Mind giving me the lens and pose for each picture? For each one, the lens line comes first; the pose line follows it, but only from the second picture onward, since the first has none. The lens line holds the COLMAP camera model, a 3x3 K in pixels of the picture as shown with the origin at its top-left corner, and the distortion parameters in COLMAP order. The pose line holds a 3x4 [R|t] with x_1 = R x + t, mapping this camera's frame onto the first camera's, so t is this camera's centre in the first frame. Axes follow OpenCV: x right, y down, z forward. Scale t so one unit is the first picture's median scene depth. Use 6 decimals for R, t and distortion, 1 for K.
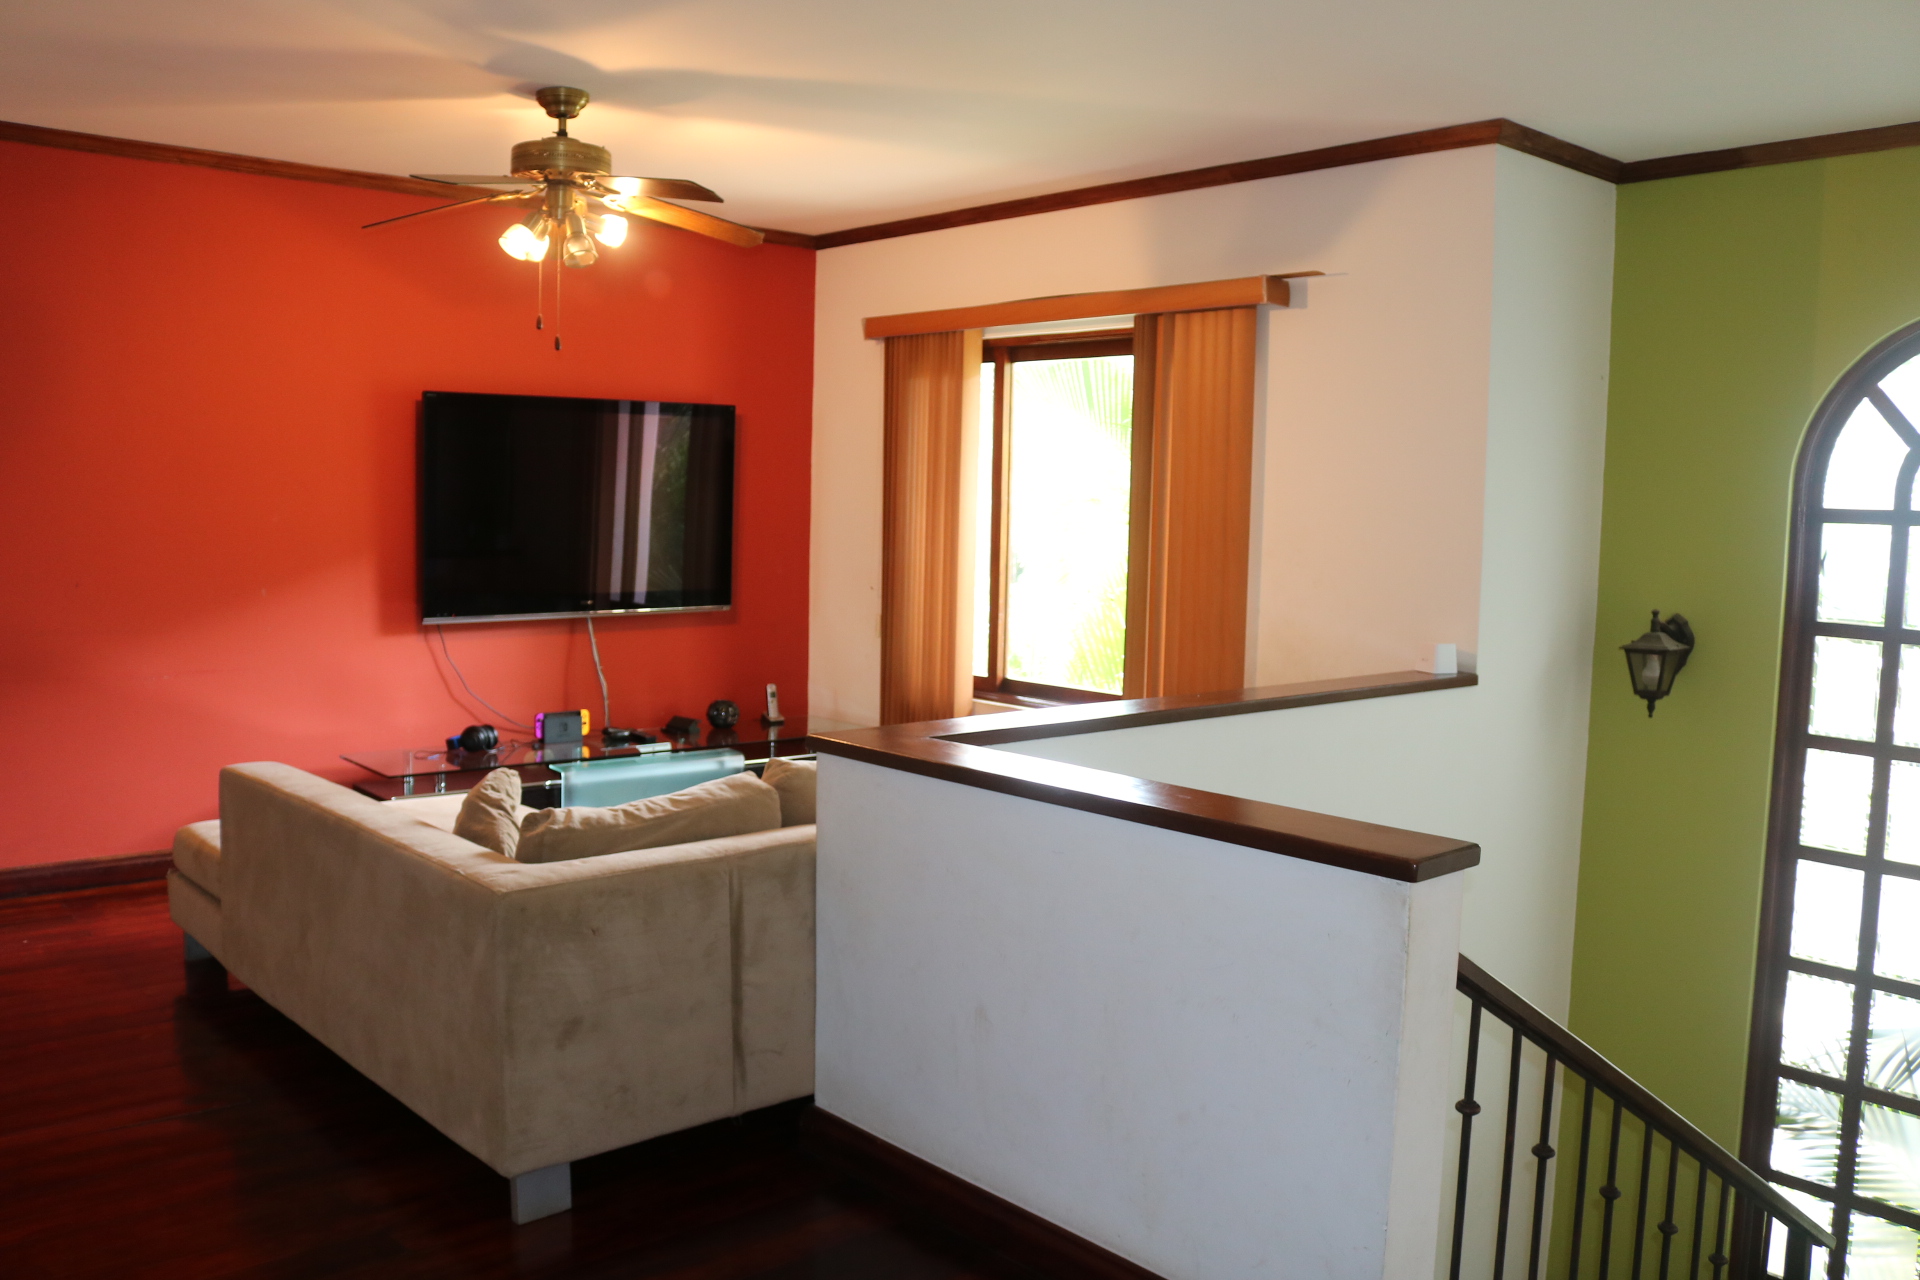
lens RADIAL K [[1591.9, 0, 952.3], [0, 1591.9, 639.0], [0, 0, 1]] dist [-0.122684, 0.084818]
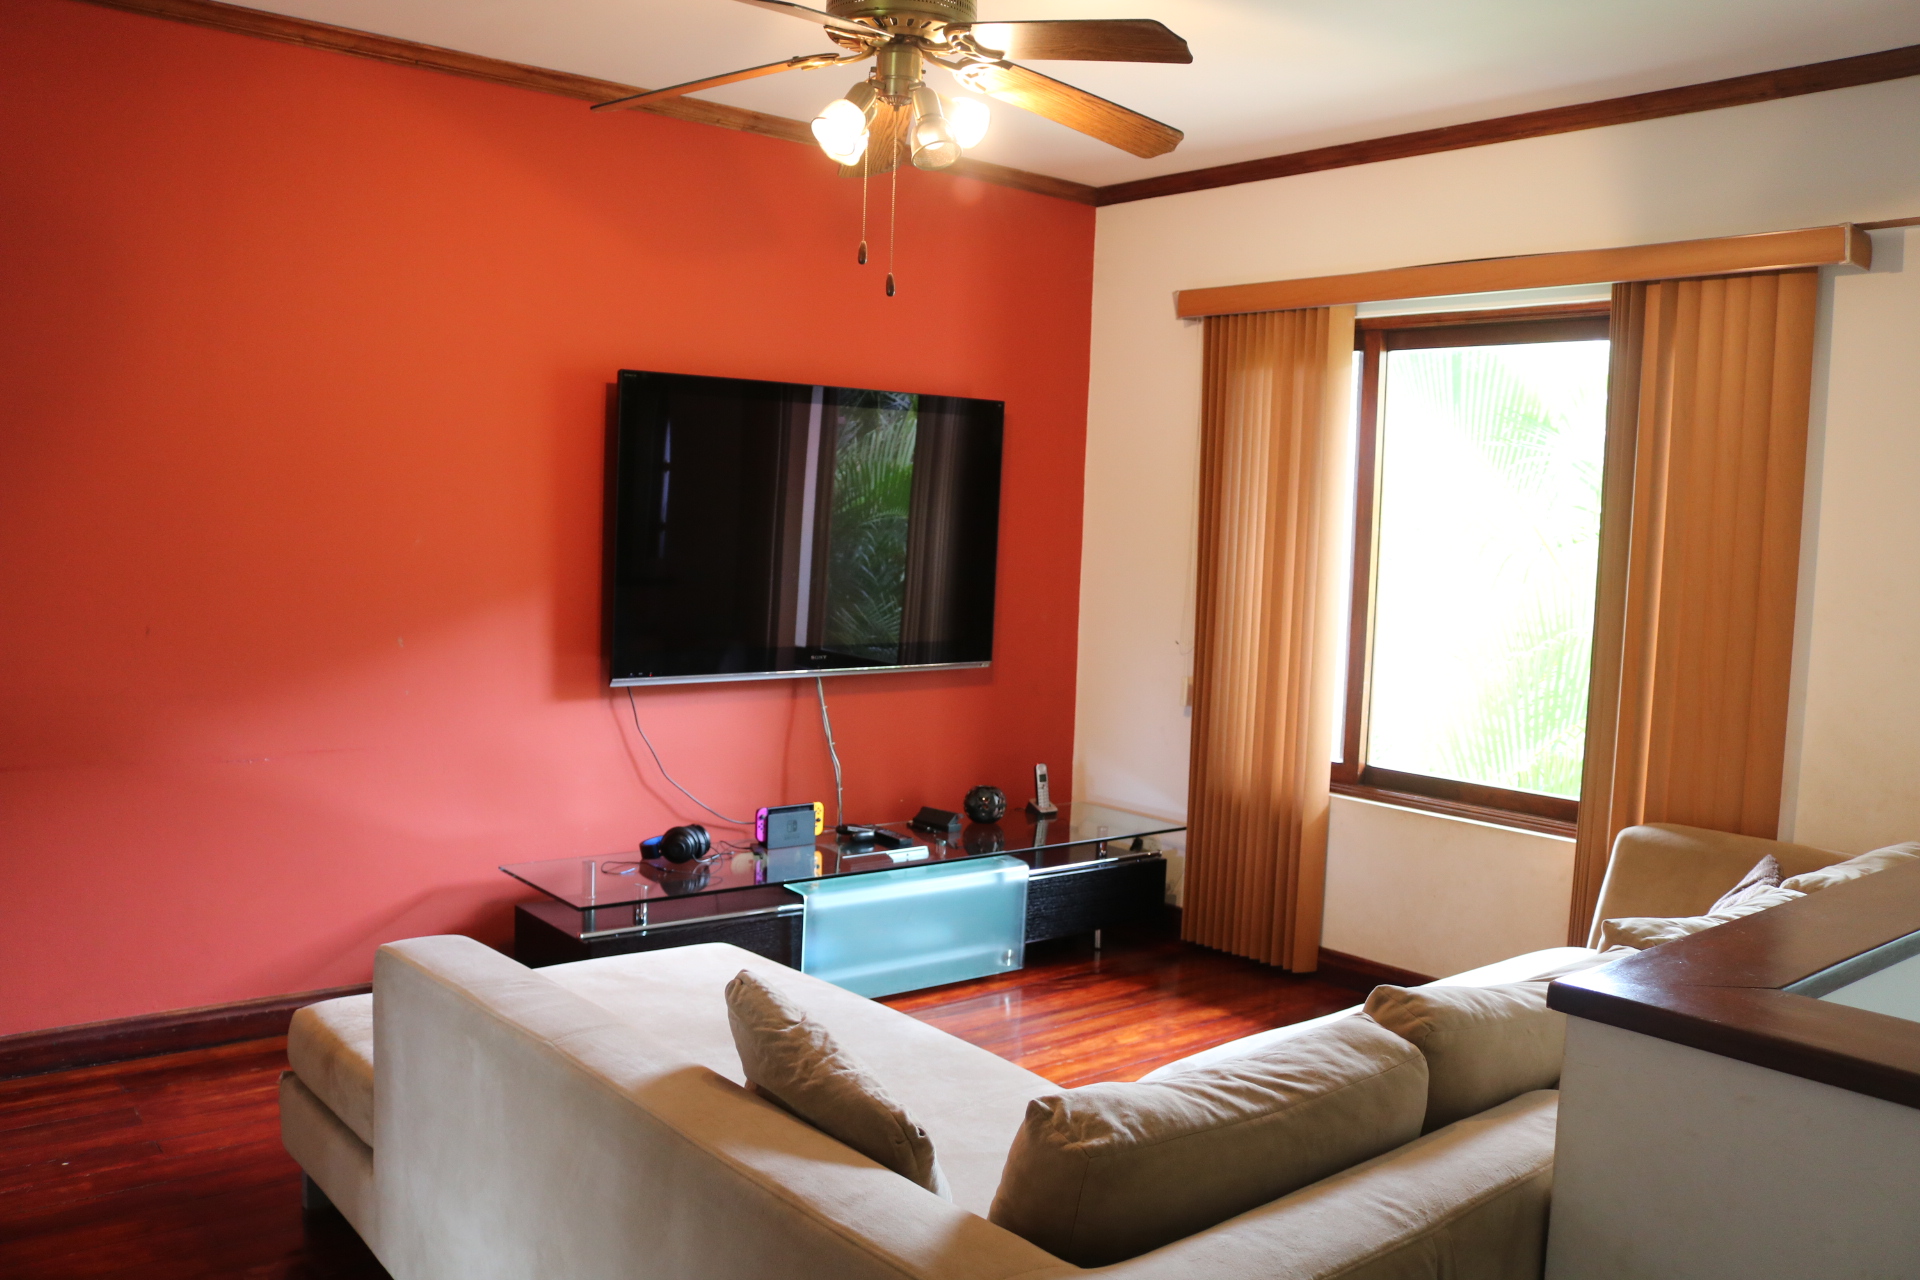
lens RADIAL K [[1591.9, 0, 965.9], [0, 1591.9, 644.5], [0, 0, 1]] dist [-0.122684, 0.084818]
pose [[0.999587, 0.016415, -0.023592, -0.150505], [-0.016651, 0.999813, -0.009851, -0.024277], [0.023426, 0.010240, 0.999673, 0.256803]]
